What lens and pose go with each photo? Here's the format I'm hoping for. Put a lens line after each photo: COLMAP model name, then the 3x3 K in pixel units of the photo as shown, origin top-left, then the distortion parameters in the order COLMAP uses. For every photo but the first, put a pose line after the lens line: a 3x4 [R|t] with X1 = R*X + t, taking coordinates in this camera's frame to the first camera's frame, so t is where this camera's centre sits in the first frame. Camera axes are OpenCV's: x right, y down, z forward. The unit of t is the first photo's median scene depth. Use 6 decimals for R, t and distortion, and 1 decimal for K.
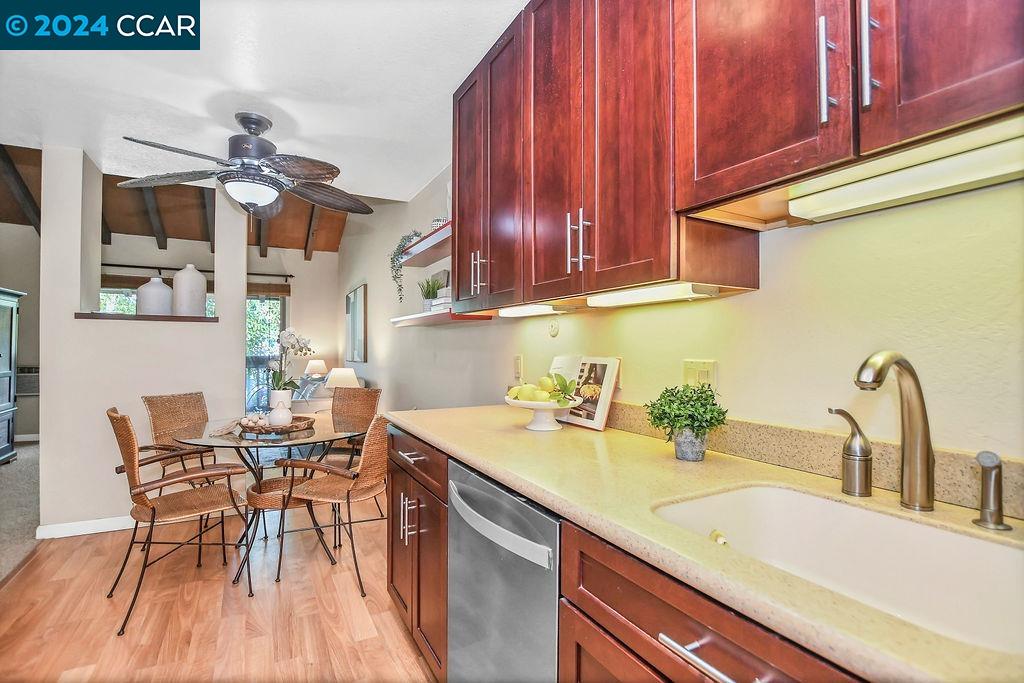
lens RADIAL K [[478.2, 0, 521.5], [0, 478.2, 346.6], [0, 0, 1]] dist [-0.035415, -0.000019]
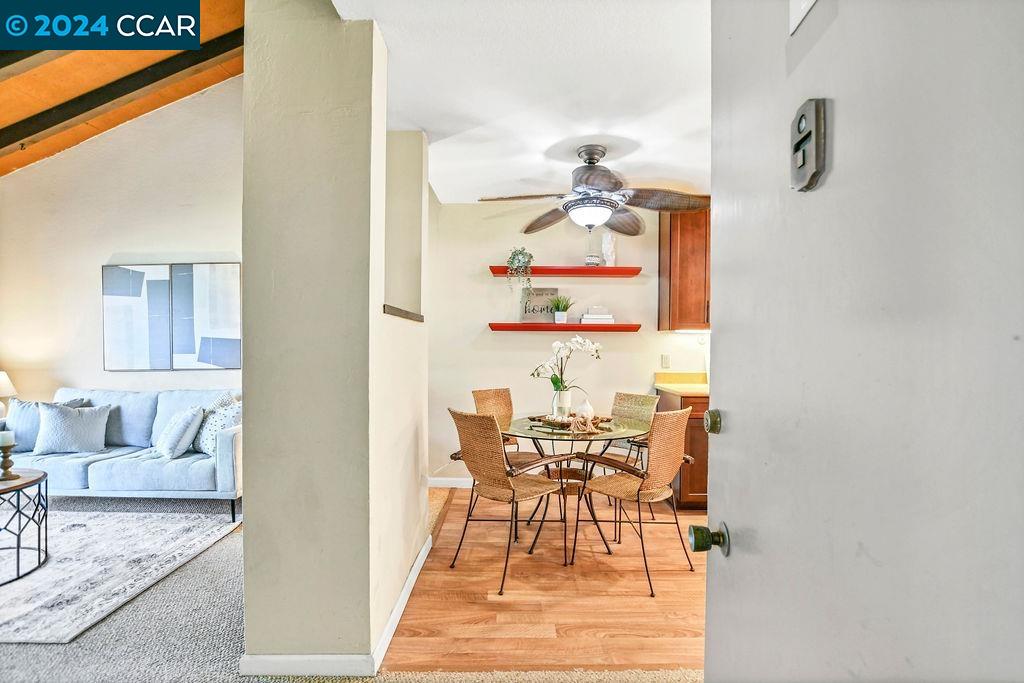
lens RADIAL K [[479.3, 0, 513.4], [0, 479.3, 348.5], [0, 0, 1]] dist [-0.023017, 0.000932]
pose [[0.495603, -0.007579, 0.868516, -2.313615], [-0.001825, 0.999951, 0.009768, -0.023824], [-0.868547, -0.006426, 0.495565, 0.815255]]
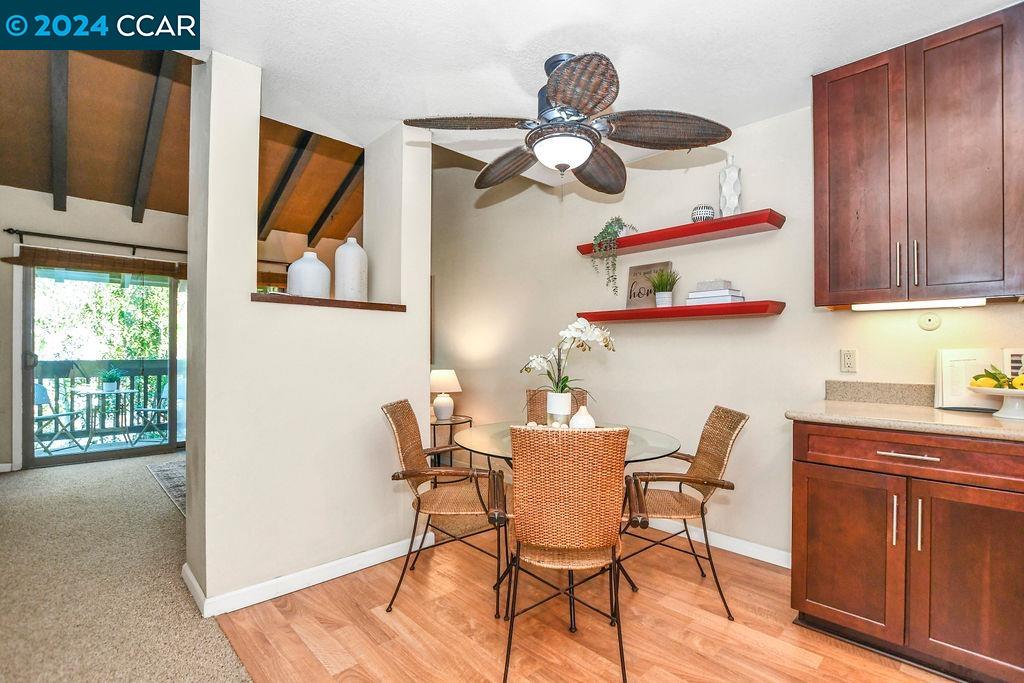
lens RADIAL K [[467.3, 0, 511.7], [0, 467.3, 347.7], [0, 0, 1]] dist [-0.023803, 0.000445]
pose [[0.969152, 0.002086, 0.246457, -1.202119], [-0.000708, 0.999984, -0.005678, 0.026050], [-0.246464, 0.005329, 0.969137, 0.320592]]
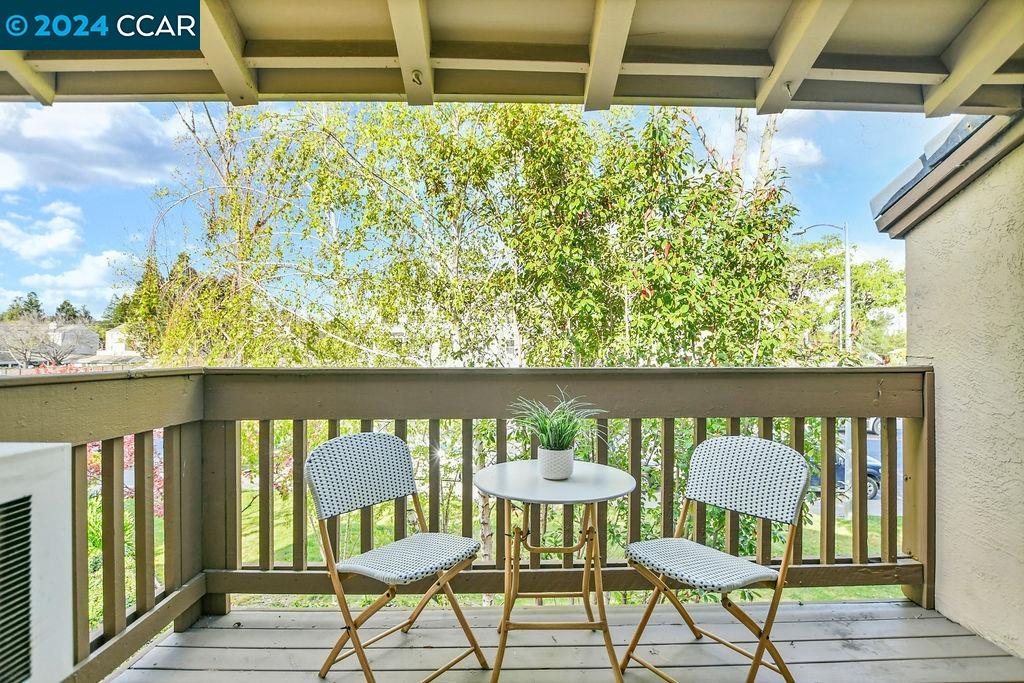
lens RADIAL K [[478.2, 0, 521.5], [0, 478.2, 346.6], [0, 0, 1]] dist [-0.035415, -0.000019]
pose [[0.884137, -0.004447, -0.467206, -2.765988], [-0.005253, 0.999797, -0.019456, 0.070176], [0.467197, 0.019656, 0.883934, 3.297411]]
